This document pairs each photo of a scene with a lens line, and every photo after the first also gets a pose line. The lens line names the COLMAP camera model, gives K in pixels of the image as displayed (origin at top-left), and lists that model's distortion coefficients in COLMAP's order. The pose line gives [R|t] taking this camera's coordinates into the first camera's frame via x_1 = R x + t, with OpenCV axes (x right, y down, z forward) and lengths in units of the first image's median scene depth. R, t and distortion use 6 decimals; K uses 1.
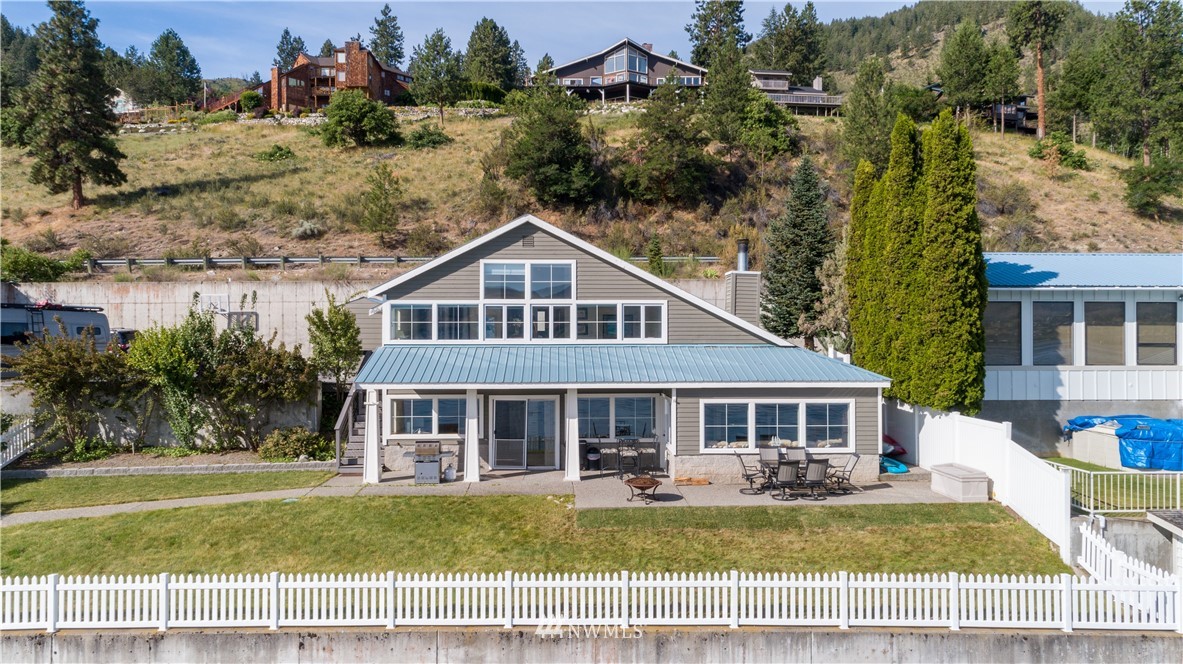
lens RADIAL K [[802.9, 0, 591.5], [0, 802.9, 332.0], [0, 0, 1]] dist [0.015096, 0.018676]
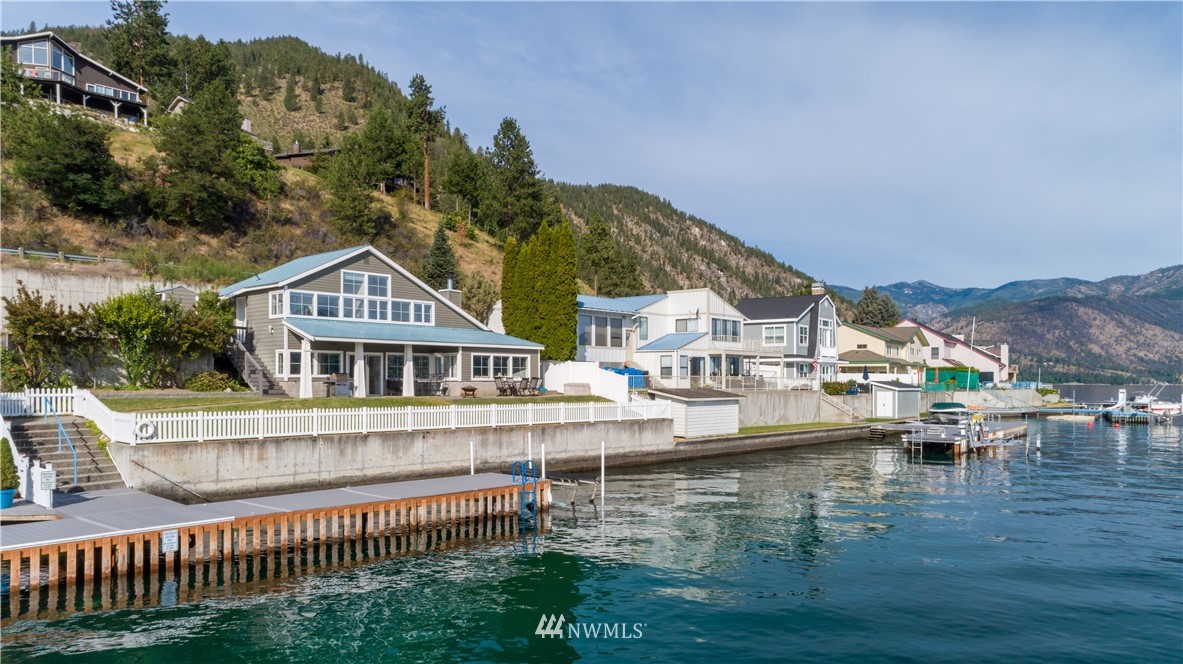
lens RADIAL K [[825.5, 0, 596.0], [0, 825.5, 385.0], [0, 0, 1]] dist [0.012317, 0.007774]
pose [[0.700866, -0.000789, 0.713293, -0.333444], [-0.006848, 0.999946, 0.007835, 0.044326], [-0.713260, -0.010376, 0.700822, -0.191438]]
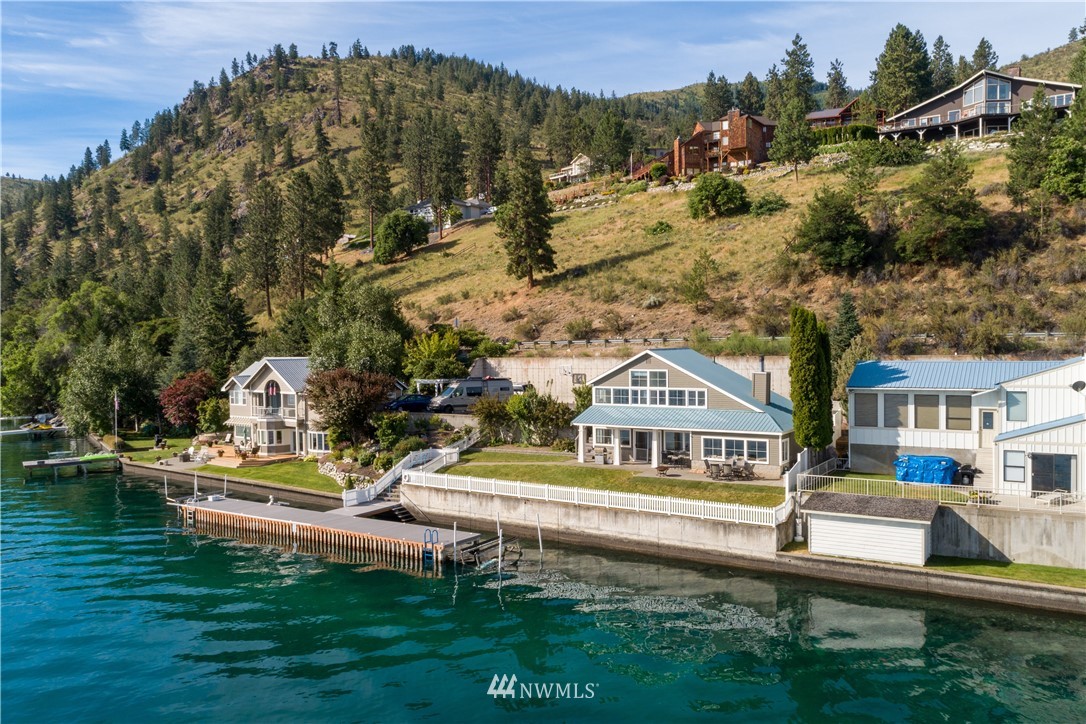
lens RADIAL K [[873.2, 0, 543.0], [0, 873.2, 362.0], [0, 0, 1]] dist [0.014175, 0.001447]
pose [[0.822884, 0.005925, -0.568179, 0.362124], [0.014306, 0.999413, 0.031140, -0.064846], [0.568030, -0.033752, 0.822315, -0.398432]]
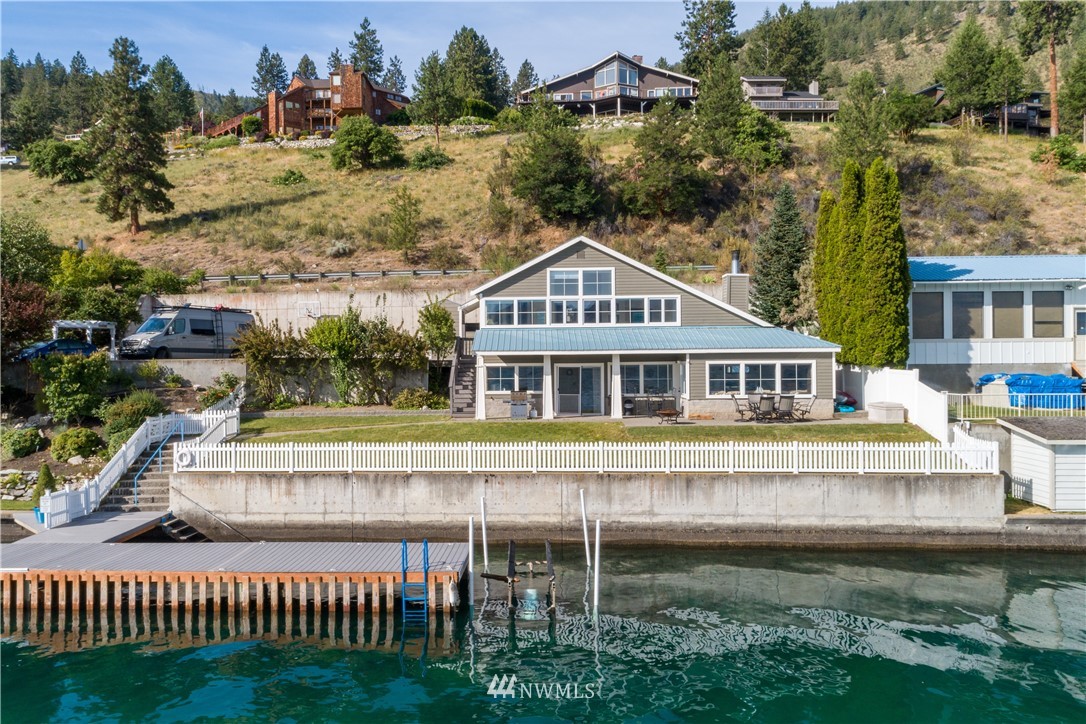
lens RADIAL K [[879.1, 0, 491.2], [0, 879.1, 362.1], [0, 0, 1]] dist [0.017123, 0.012097]
pose [[0.996265, -0.007840, -0.085995, -0.035525], [0.008567, 0.999931, 0.008086, 0.021356], [0.085925, -0.008792, 0.996263, -0.191201]]
